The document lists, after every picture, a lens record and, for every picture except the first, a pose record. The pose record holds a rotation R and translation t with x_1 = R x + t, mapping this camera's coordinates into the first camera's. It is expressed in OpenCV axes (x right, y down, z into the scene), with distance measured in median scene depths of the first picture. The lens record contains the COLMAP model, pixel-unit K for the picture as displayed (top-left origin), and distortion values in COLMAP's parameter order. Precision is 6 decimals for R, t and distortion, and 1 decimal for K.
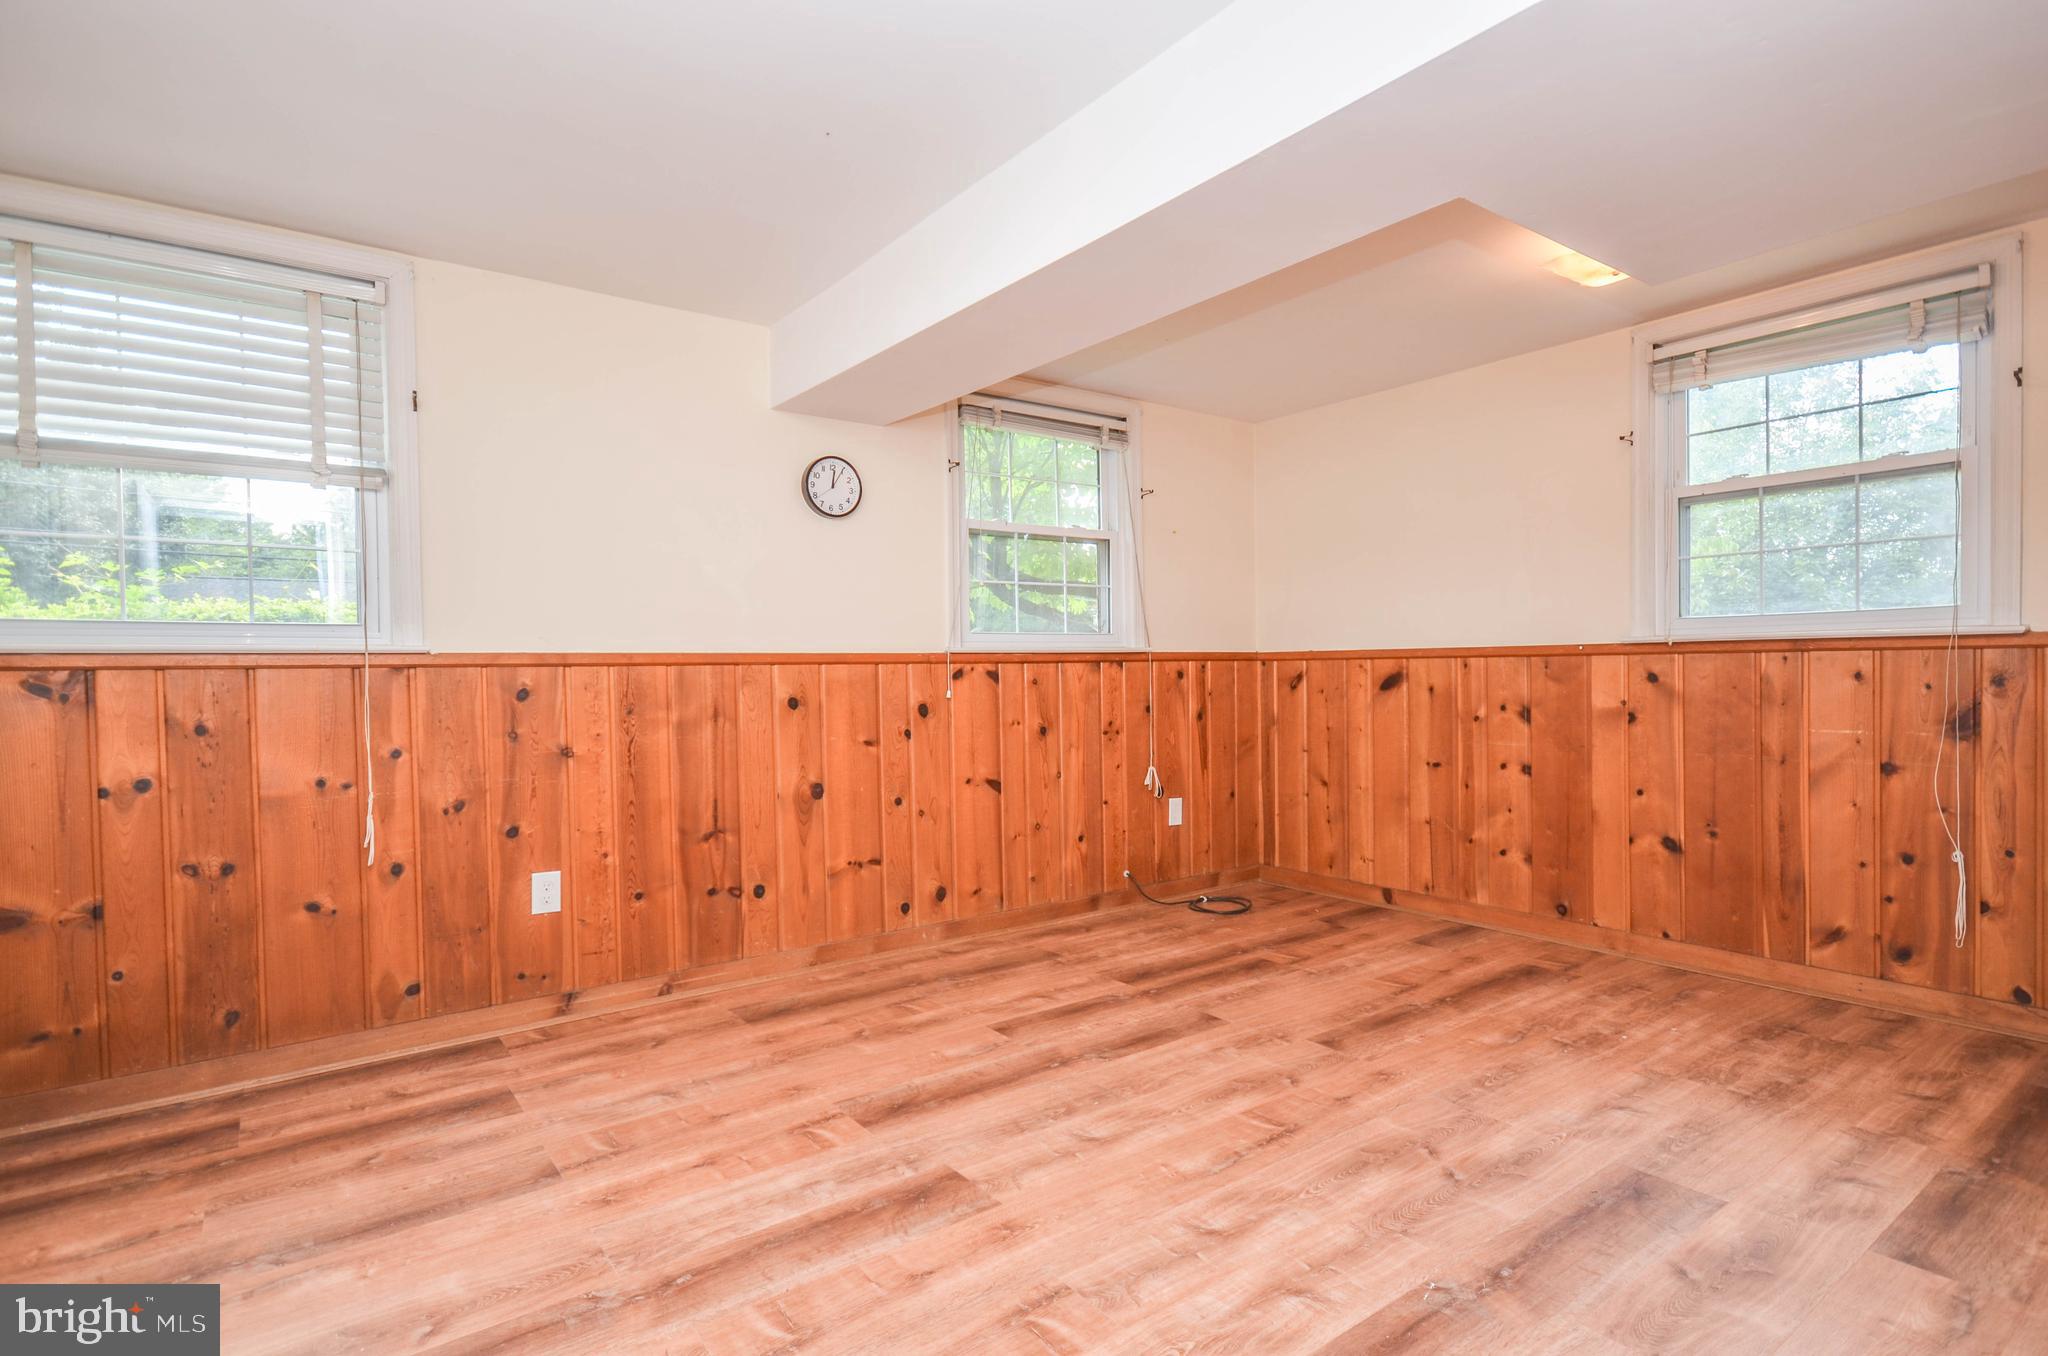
lens RADIAL K [[1022.3, 0, 1050.2], [0, 1022.3, 681.2], [0, 0, 1]] dist [0.003878, 0.001118]
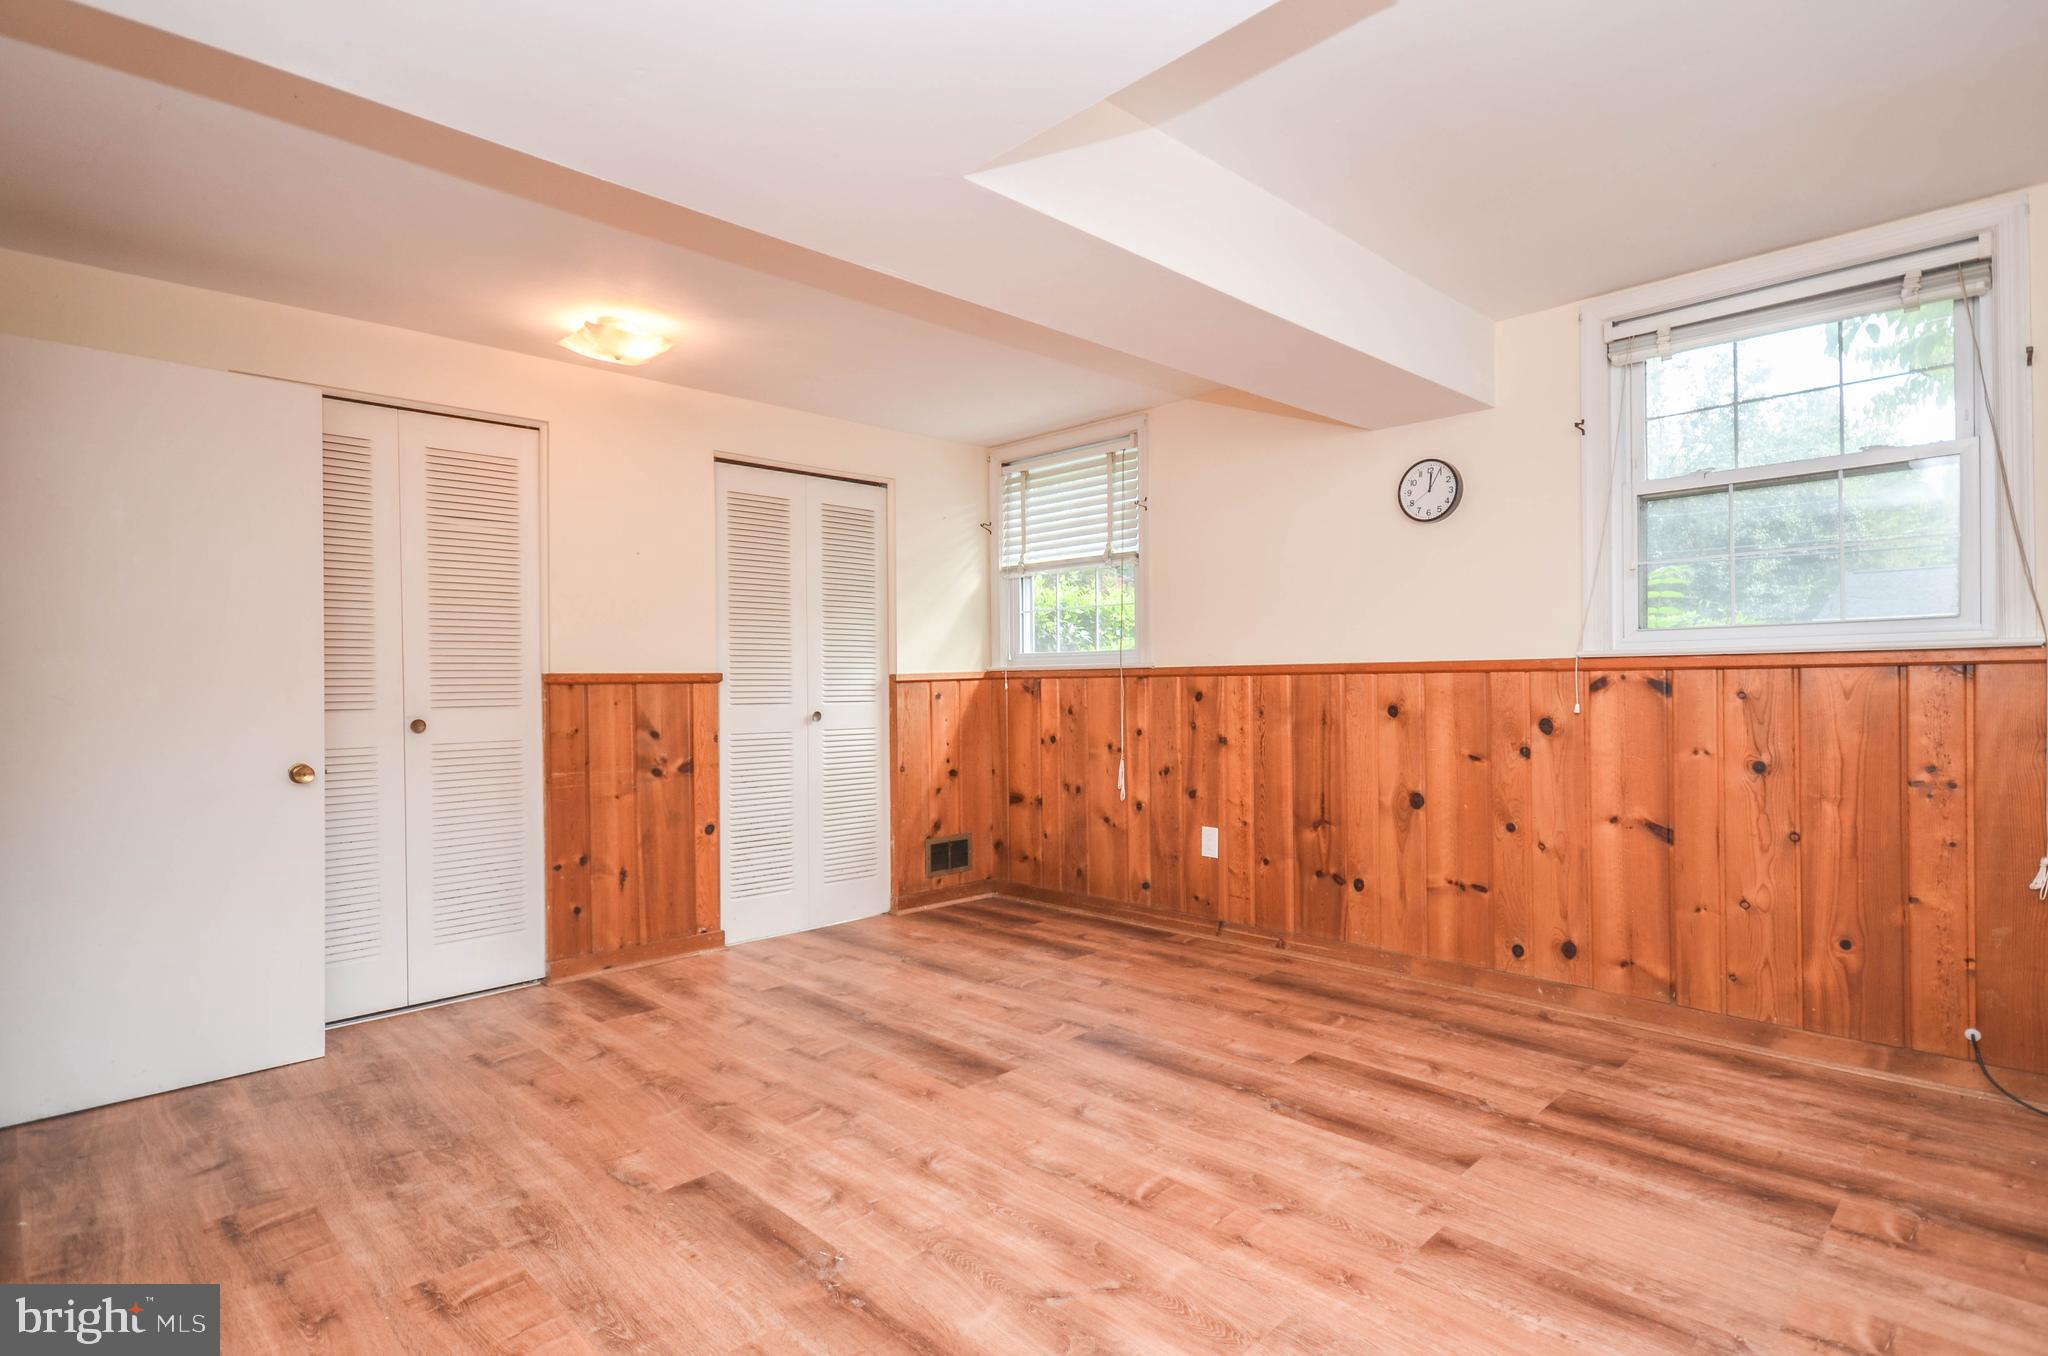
lens RADIAL K [[1022.3, 0, 1050.2], [0, 1022.3, 681.2], [0, 0, 1]] dist [0.003878, 0.001118]
pose [[0.148159, 0.010843, -0.988904, 0.814957], [-0.002348, 0.999941, 0.010612, -0.021319], [0.988961, 0.000750, 0.148175, 0.583284]]
